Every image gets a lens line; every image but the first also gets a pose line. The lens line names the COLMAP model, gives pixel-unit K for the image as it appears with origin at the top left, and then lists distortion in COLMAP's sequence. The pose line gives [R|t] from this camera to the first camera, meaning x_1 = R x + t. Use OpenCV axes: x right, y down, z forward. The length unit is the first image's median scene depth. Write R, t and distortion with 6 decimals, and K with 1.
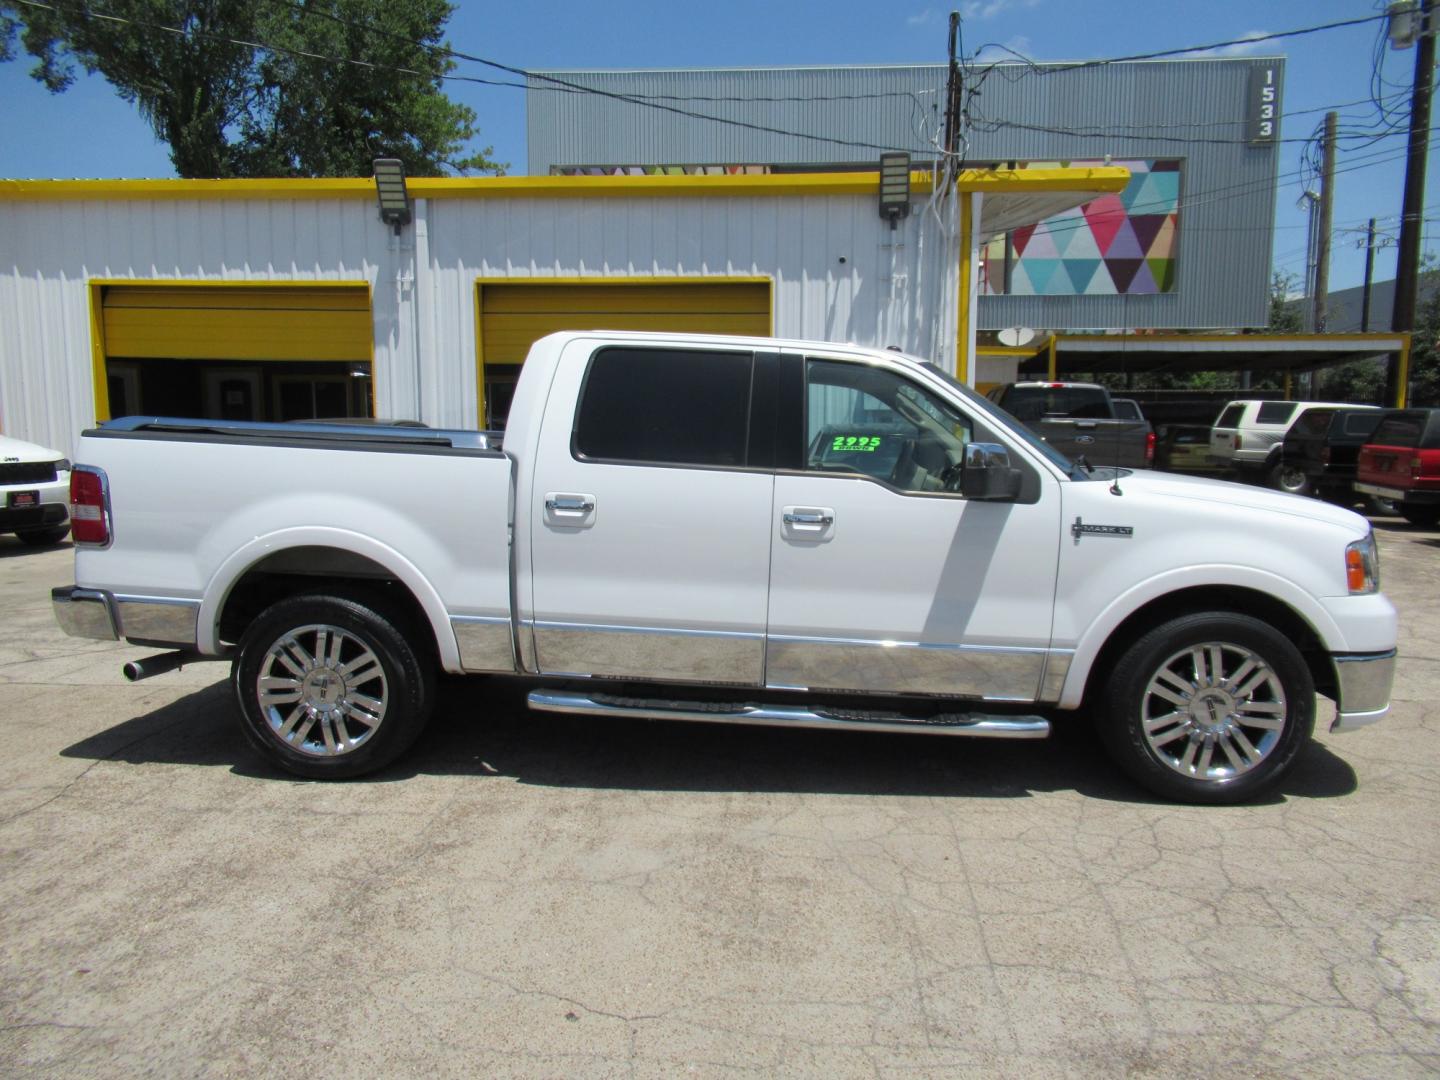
lens RADIAL K [[1030.6, 0, 711.4], [0, 1030.6, 540.6], [0, 0, 1]] dist [-0.001639, -0.007279]
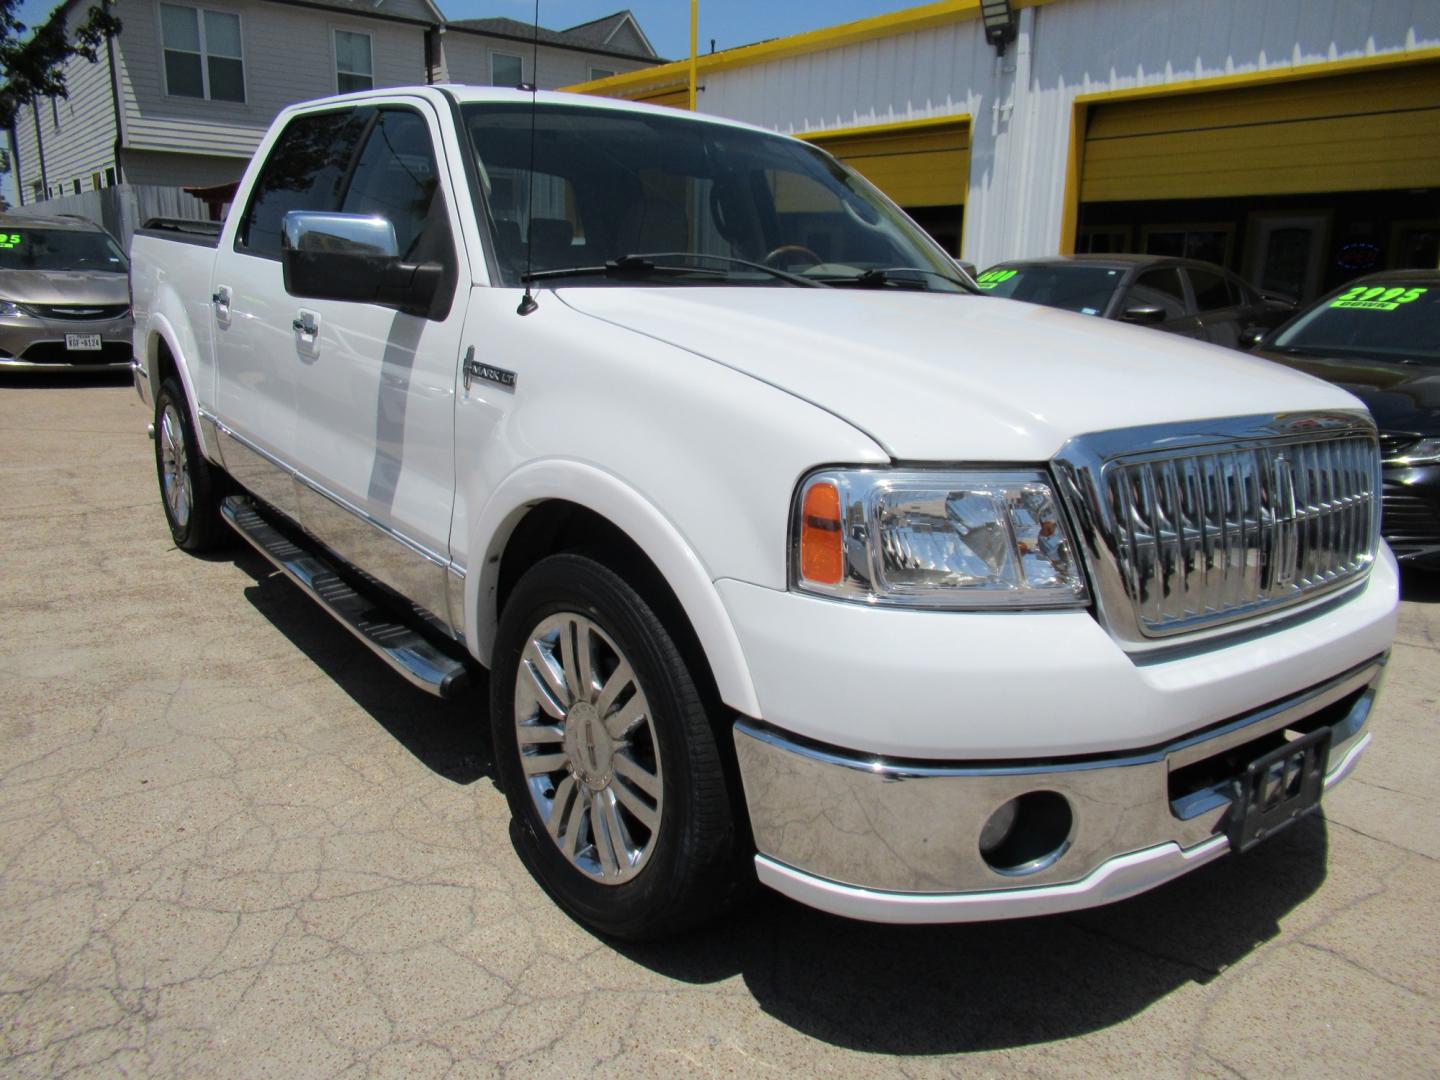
lens RADIAL K [[1030.6, 0, 711.4], [0, 1030.6, 540.6], [0, 0, 1]] dist [-0.001639, -0.007279]
pose [[0.667546, 0.196055, -0.718293, 0.801586], [-0.108067, 0.980007, 0.167056, -0.025405], [0.736684, -0.033894, 0.675387, 0.642567]]
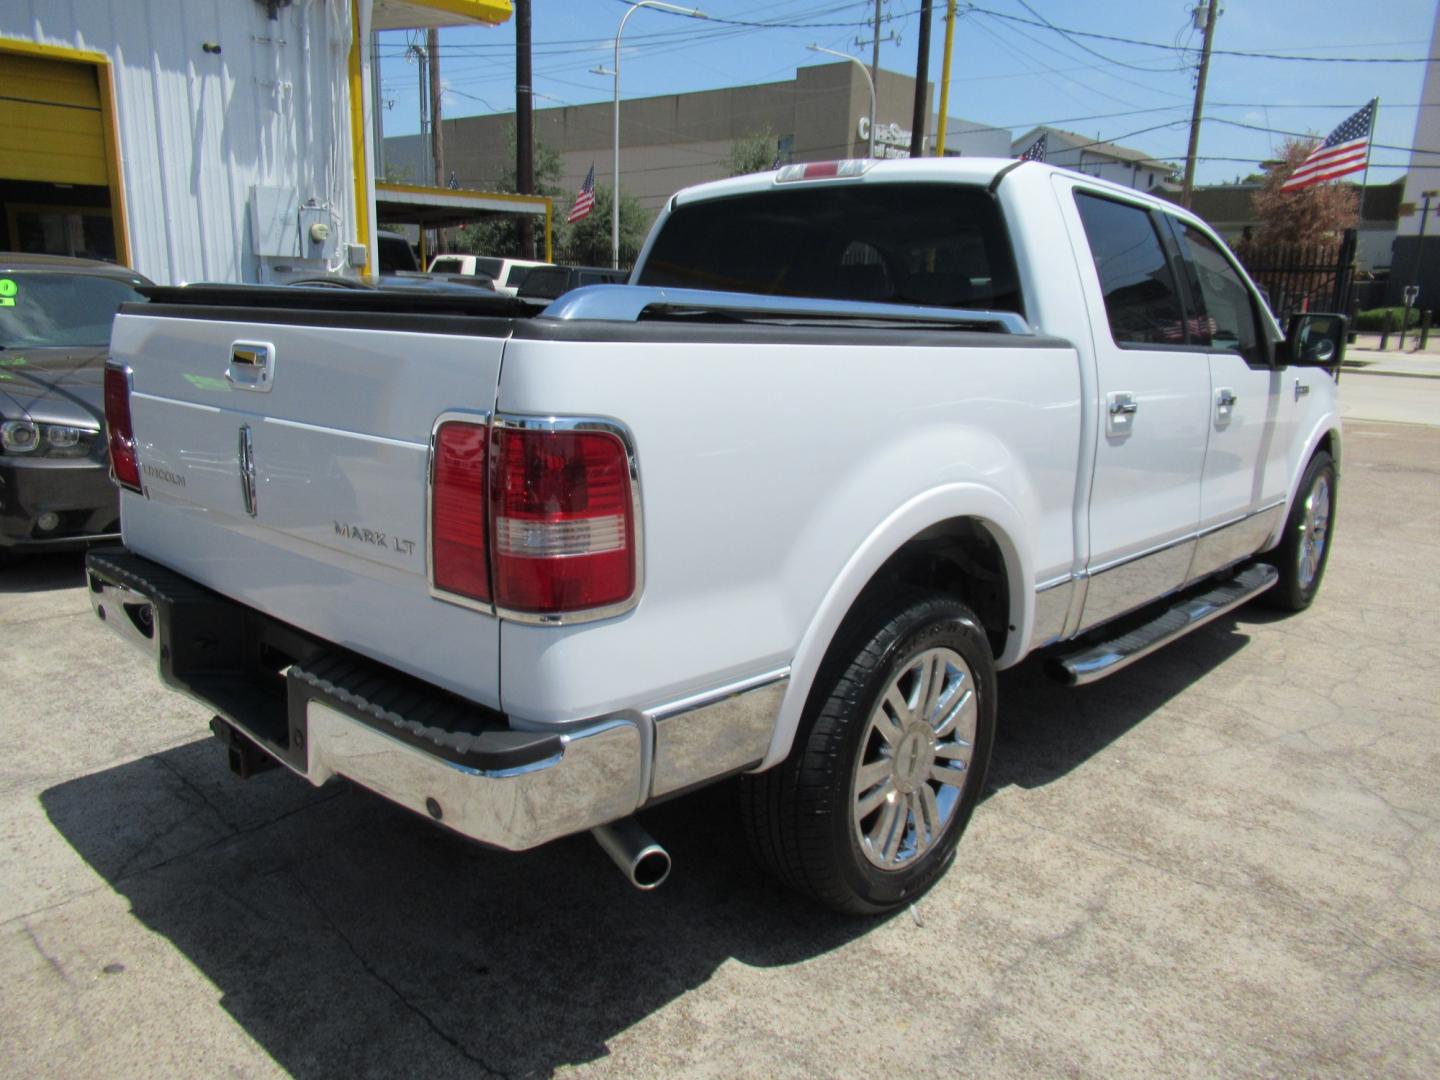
lens RADIAL K [[1045.8, 0, 720.0], [0, 1045.8, 540.0], [0, 0, 1]] dist [0.004722, 0.001387]
pose [[0.631055, -0.178619, 0.754894, -0.848747], [0.072814, 0.982473, 0.171598, -0.087218], [-0.772313, -0.053320, 0.633000, 0.684803]]
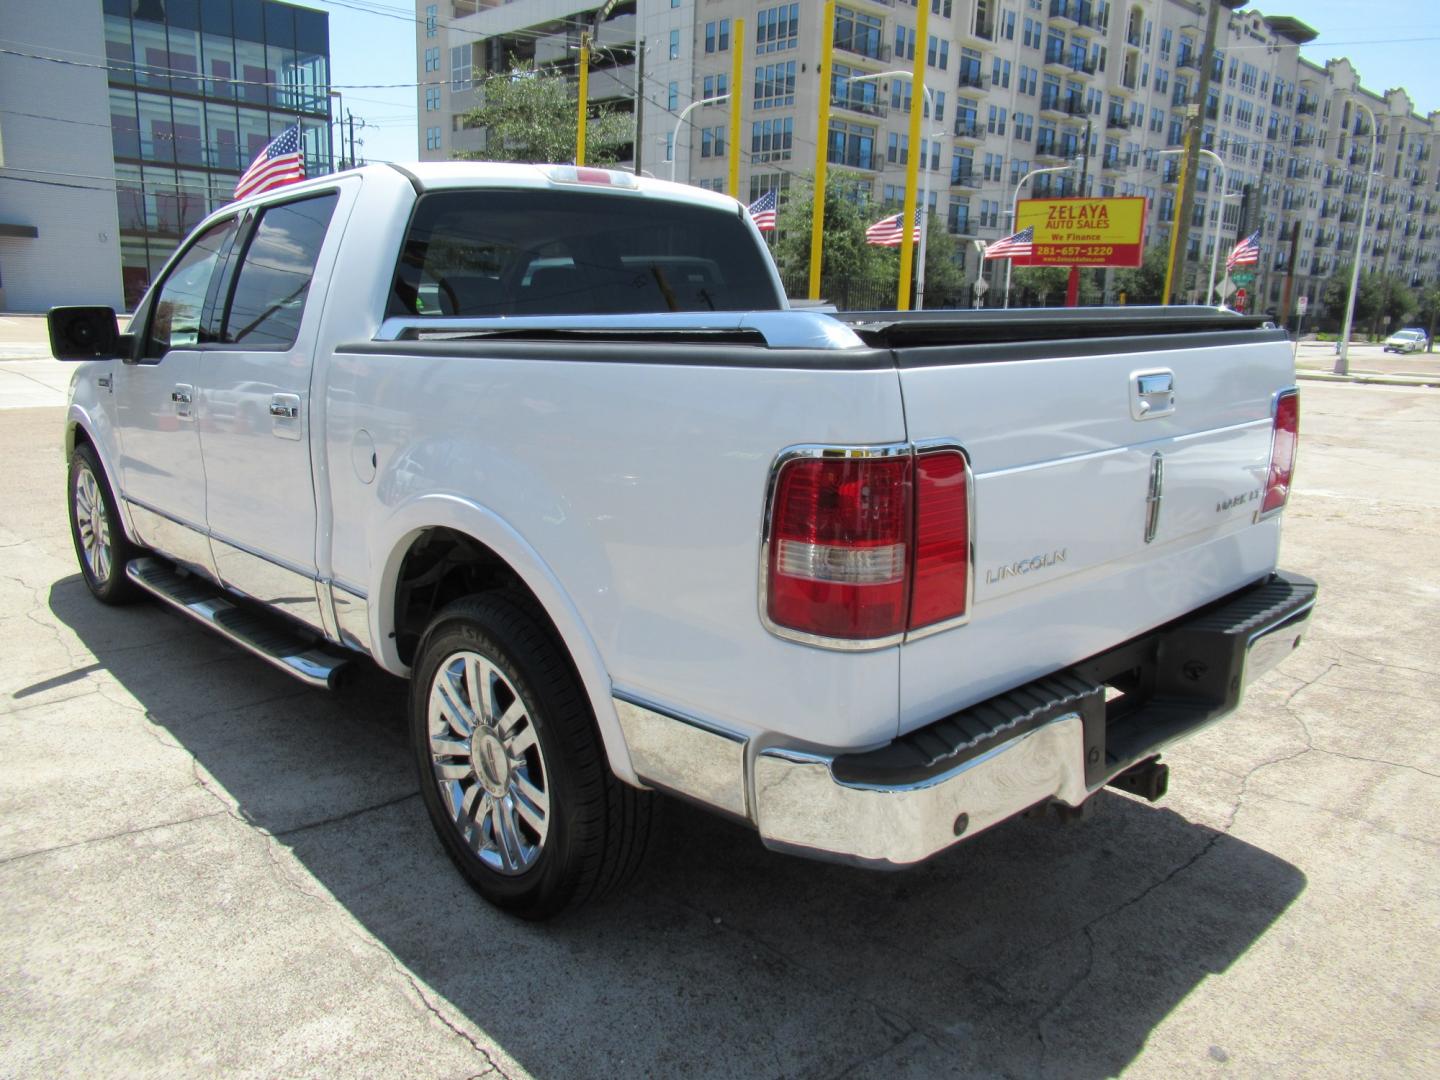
lens RADIAL K [[1060.6, 0, 686.5], [0, 1060.6, 541.8], [0, 0, 1]] dist [0.001886, -0.000447]
pose [[-0.702589, -0.184769, 0.687190, -0.804223], [0.051986, 0.949794, 0.308527, -0.203320], [-0.709695, 0.252492, -0.657709, 1.692076]]
